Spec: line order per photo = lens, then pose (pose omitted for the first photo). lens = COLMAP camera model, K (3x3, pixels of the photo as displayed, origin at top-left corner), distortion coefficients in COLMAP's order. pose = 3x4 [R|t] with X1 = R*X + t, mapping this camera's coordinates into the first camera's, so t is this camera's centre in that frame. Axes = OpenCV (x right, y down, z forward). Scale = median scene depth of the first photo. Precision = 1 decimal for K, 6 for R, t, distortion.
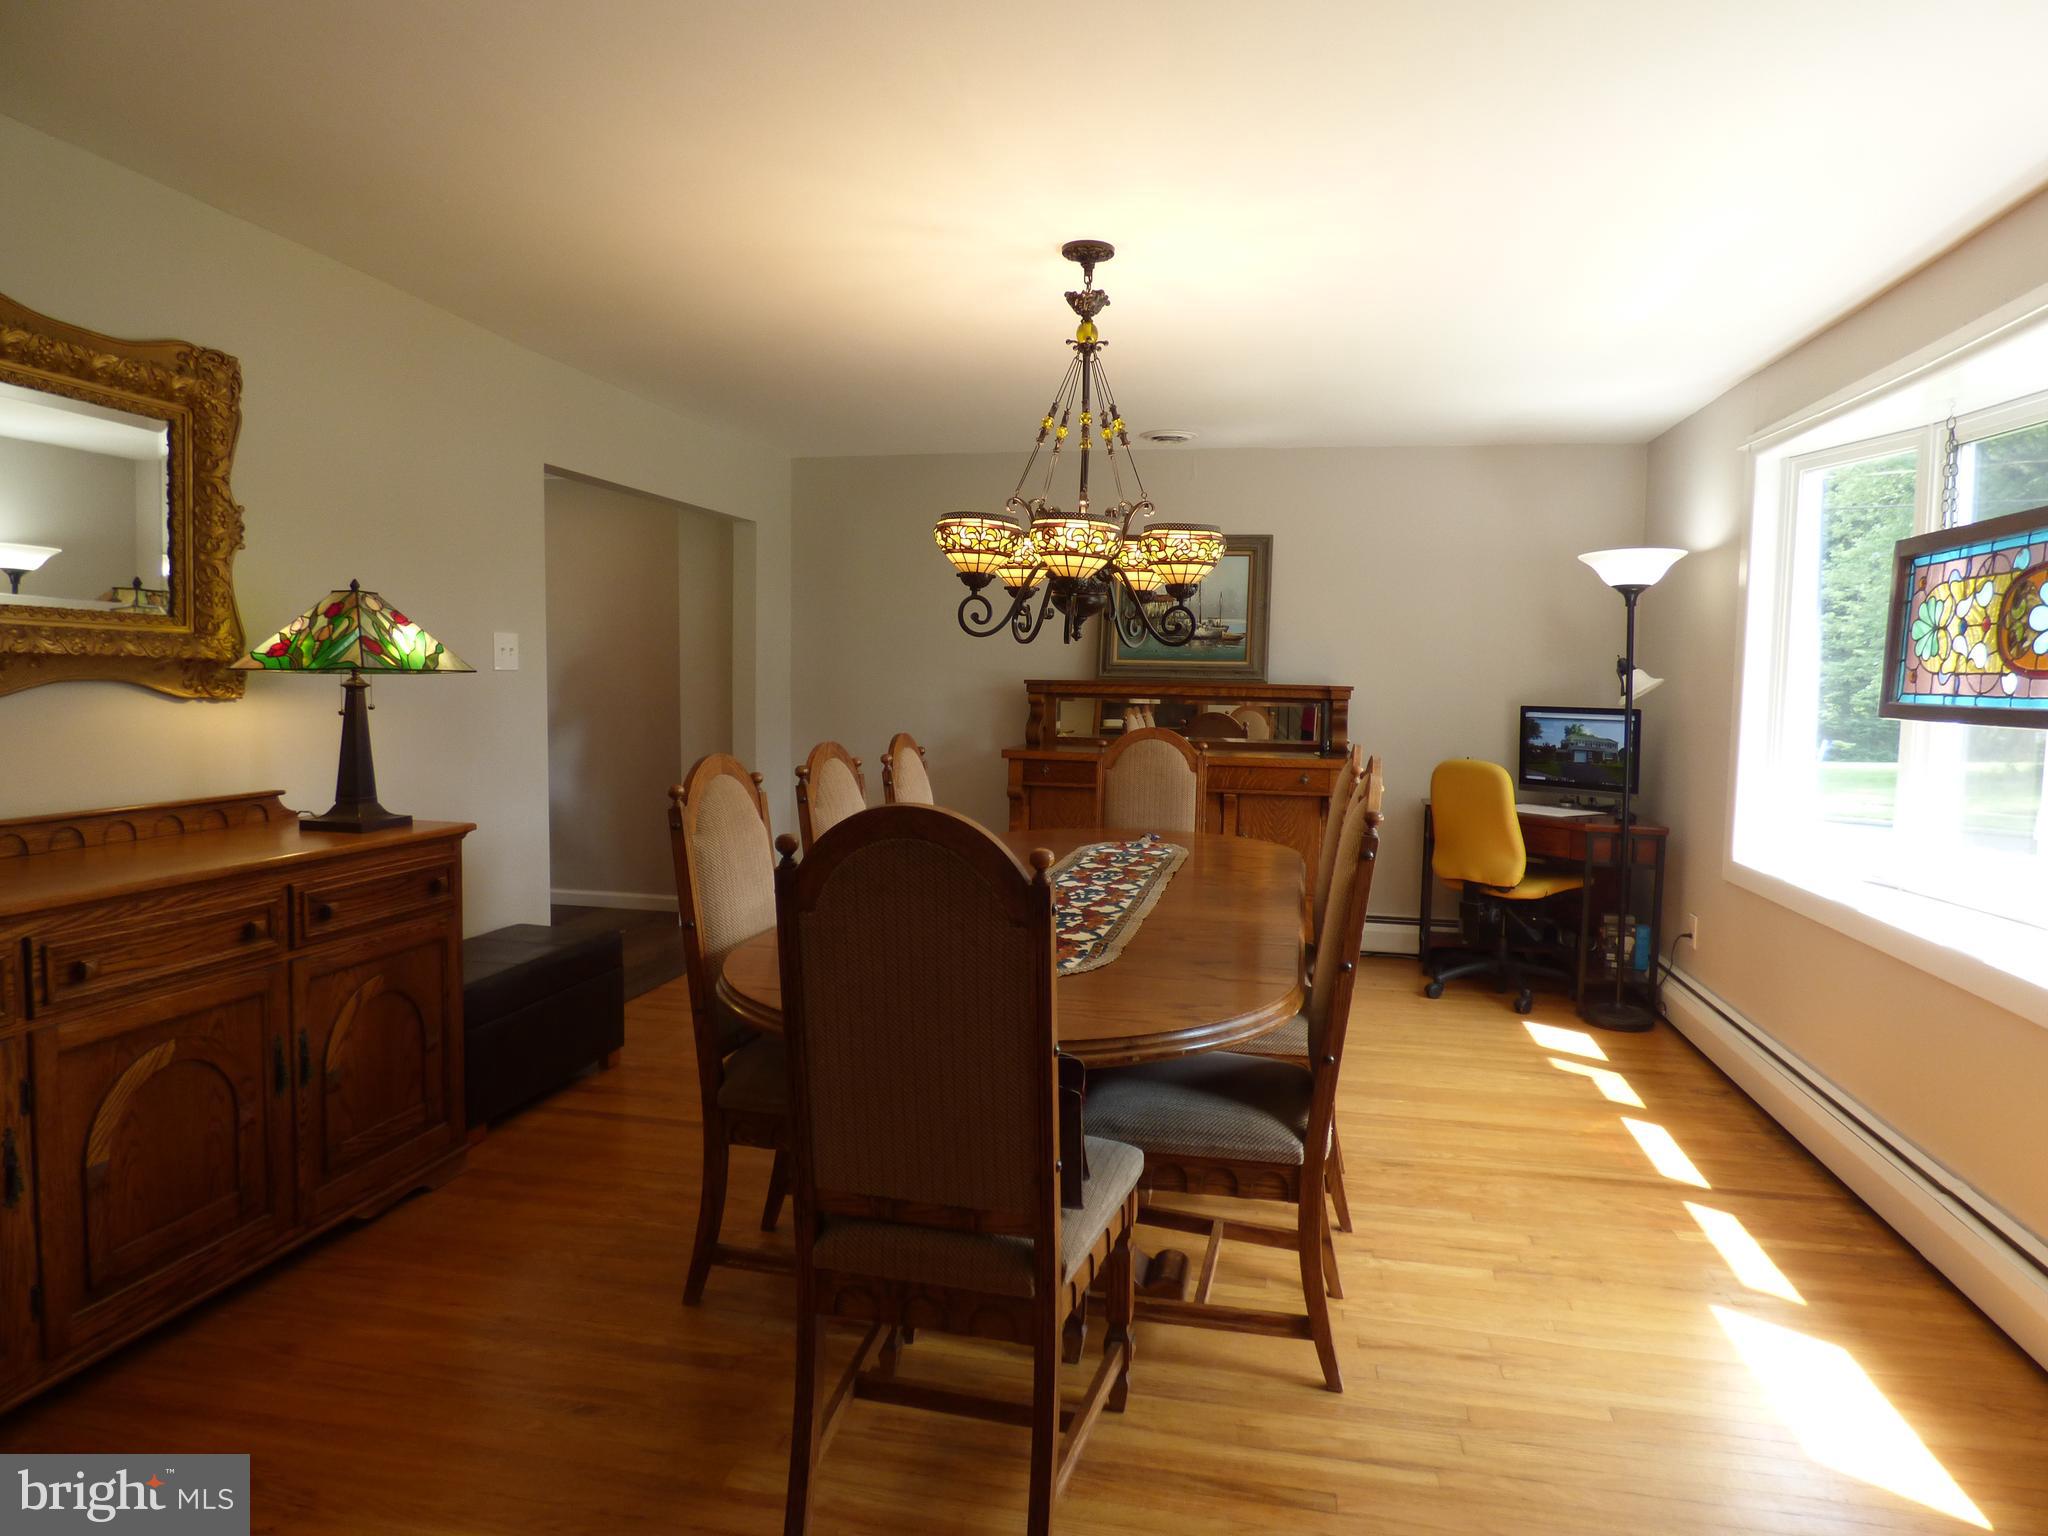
lens RADIAL K [[1272.3, 0, 1038.9], [0, 1272.3, 770.0], [0, 0, 1]] dist [-0.002635, -0.013032]
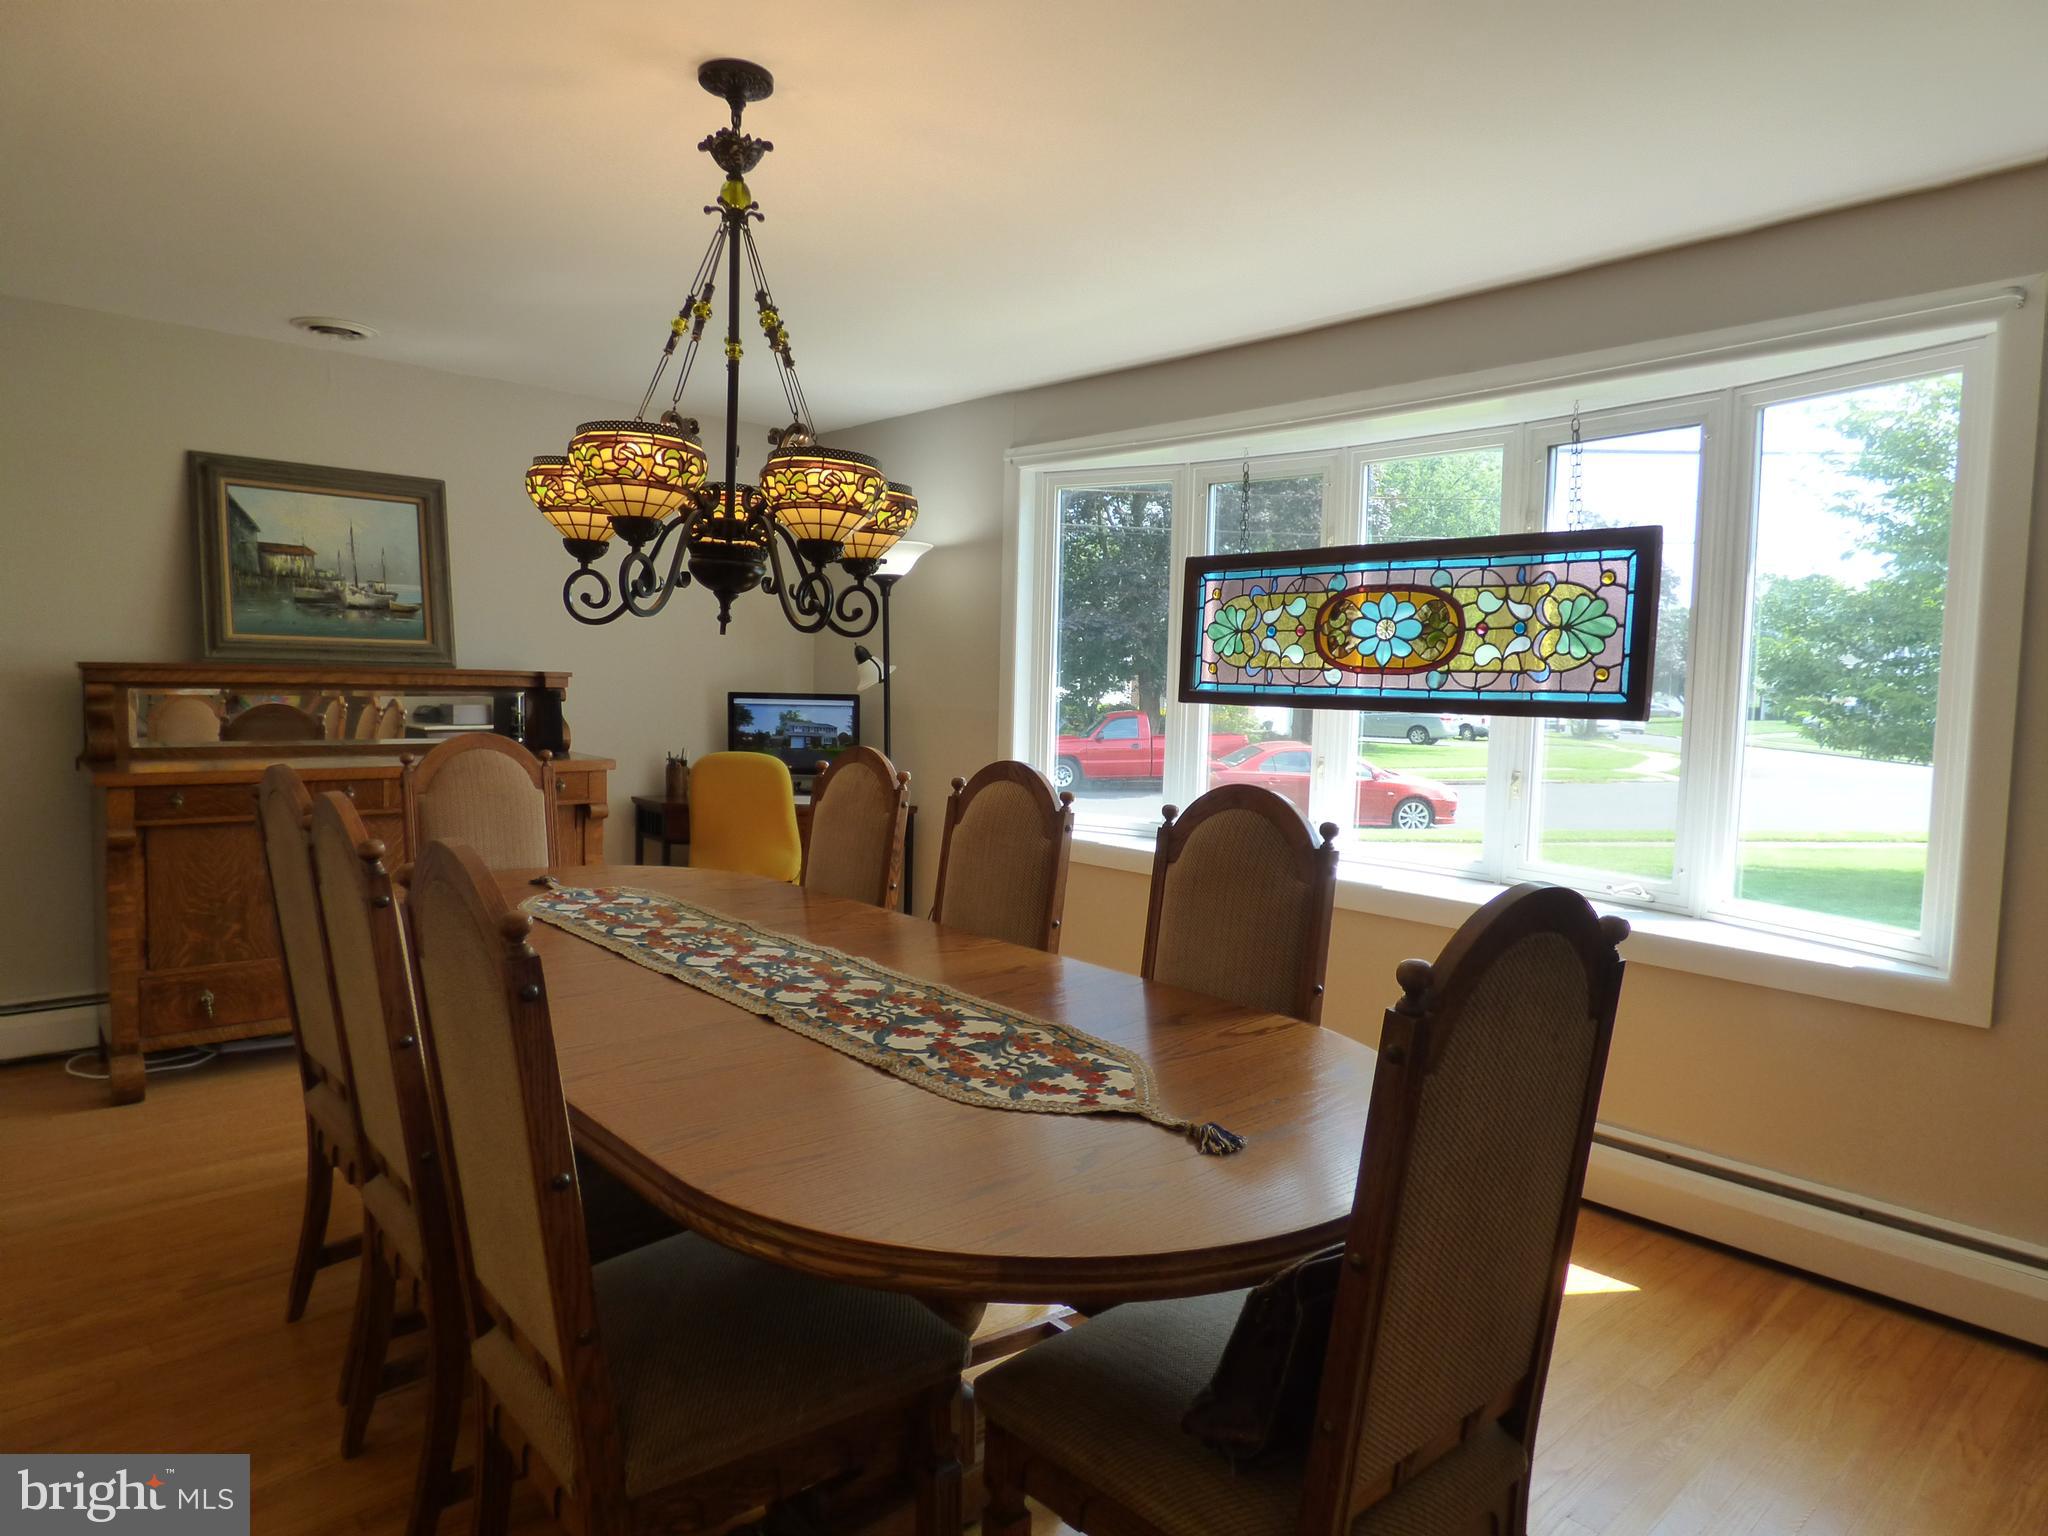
lens RADIAL K [[1272.3, 0, 1028.2], [0, 1272.3, 767.4], [0, 0, 1]] dist [-0.002635, -0.013032]
pose [[0.591597, -0.063391, 0.803738, -0.445384], [0.047088, 0.997919, 0.044046, -0.043211], [-0.804858, 0.011789, 0.593350, 0.429110]]
